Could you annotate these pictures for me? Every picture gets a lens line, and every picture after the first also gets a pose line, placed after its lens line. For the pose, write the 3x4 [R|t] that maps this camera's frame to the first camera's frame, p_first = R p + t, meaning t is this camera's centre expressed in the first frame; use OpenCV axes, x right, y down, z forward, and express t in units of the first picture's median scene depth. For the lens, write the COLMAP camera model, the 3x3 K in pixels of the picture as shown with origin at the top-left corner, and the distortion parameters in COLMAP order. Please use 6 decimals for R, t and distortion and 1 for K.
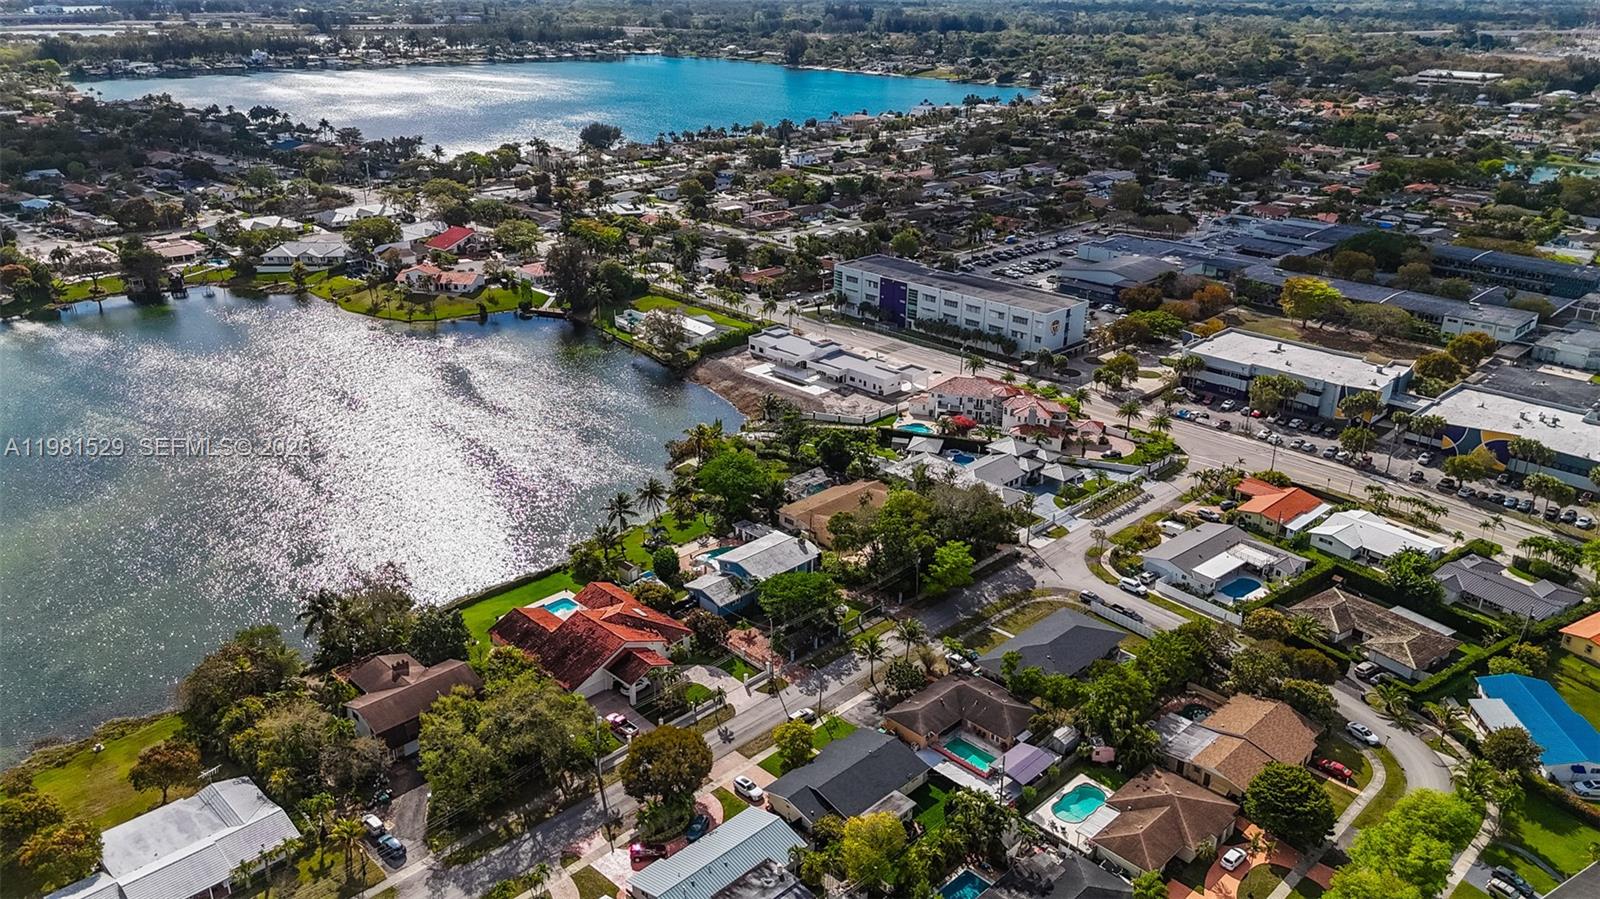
lens RADIAL K [[1143.3, 0, 800.0], [0, 1143.3, 449.5], [0, 0, 1]] dist [0.029346, -0.006688]
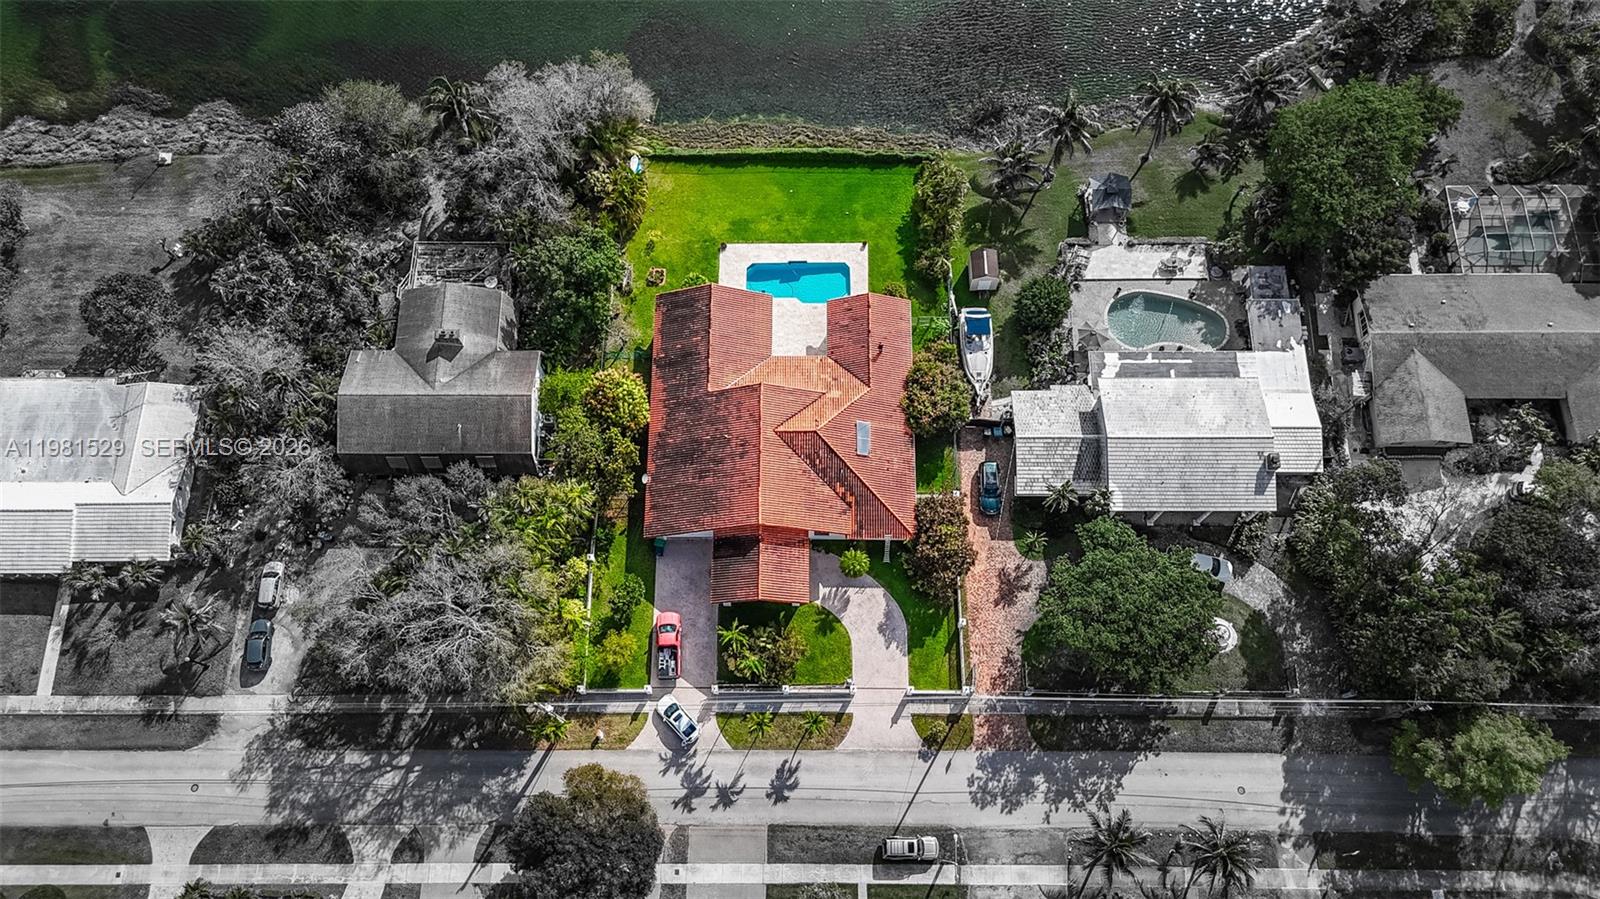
lens RADIAL K [[1143.3, 0, 800.0], [0, 1143.3, 449.5], [0, 0, 1]] dist [0.029346, -0.006688]
pose [[0.702301, 0.667532, -0.247333, -0.025856], [-0.257703, 0.562271, 0.785774, -0.281090], [0.663598, -0.488112, 0.566909, 0.698957]]
